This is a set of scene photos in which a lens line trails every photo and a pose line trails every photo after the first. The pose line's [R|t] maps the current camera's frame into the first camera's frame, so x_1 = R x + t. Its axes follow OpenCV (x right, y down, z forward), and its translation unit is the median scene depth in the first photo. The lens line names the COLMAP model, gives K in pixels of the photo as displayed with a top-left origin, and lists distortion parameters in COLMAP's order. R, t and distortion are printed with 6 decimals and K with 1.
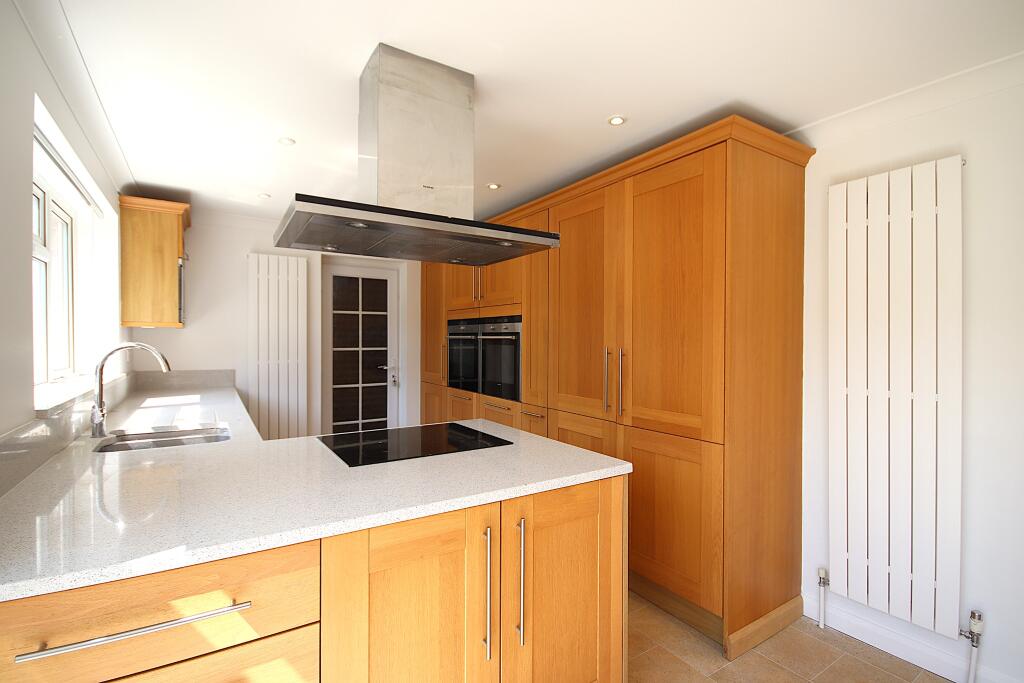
lens RADIAL K [[477.2, 0, 511.3], [0, 477.2, 344.2], [0, 0, 1]] dist [0.004552, -0.000195]
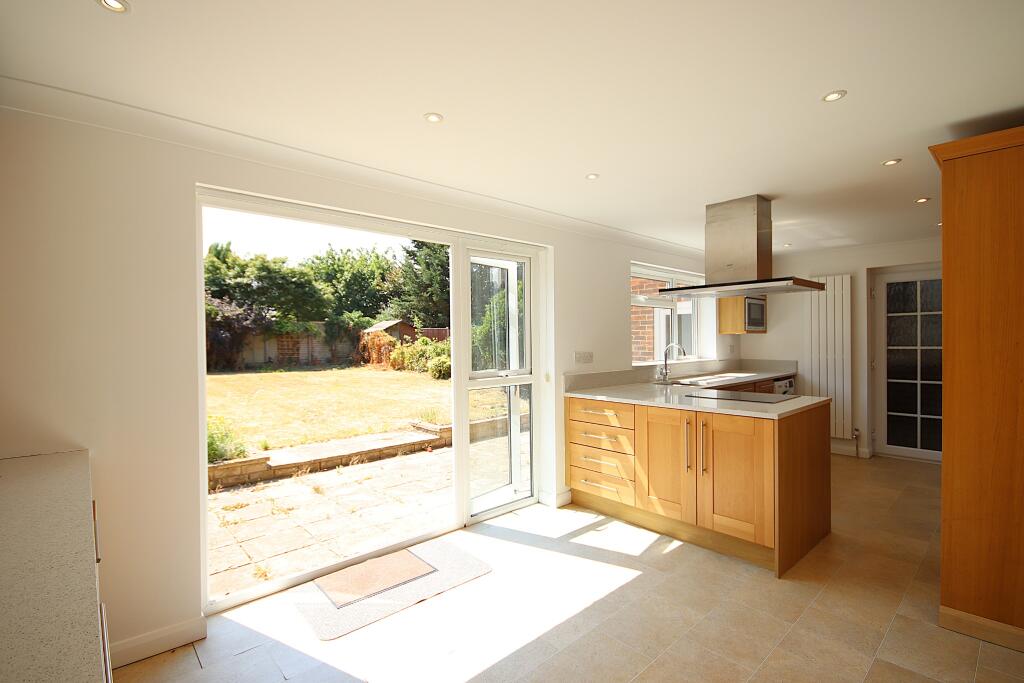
lens RADIAL K [[477.2, 0, 511.3], [0, 477.2, 344.2], [0, 0, 1]] dist [0.004552, -0.000195]
pose [[0.157053, 0.005313, -0.987576, 0.904894], [0.002334, 0.999981, 0.005751, -0.008323], [0.987587, -0.003208, 0.157038, -0.111815]]
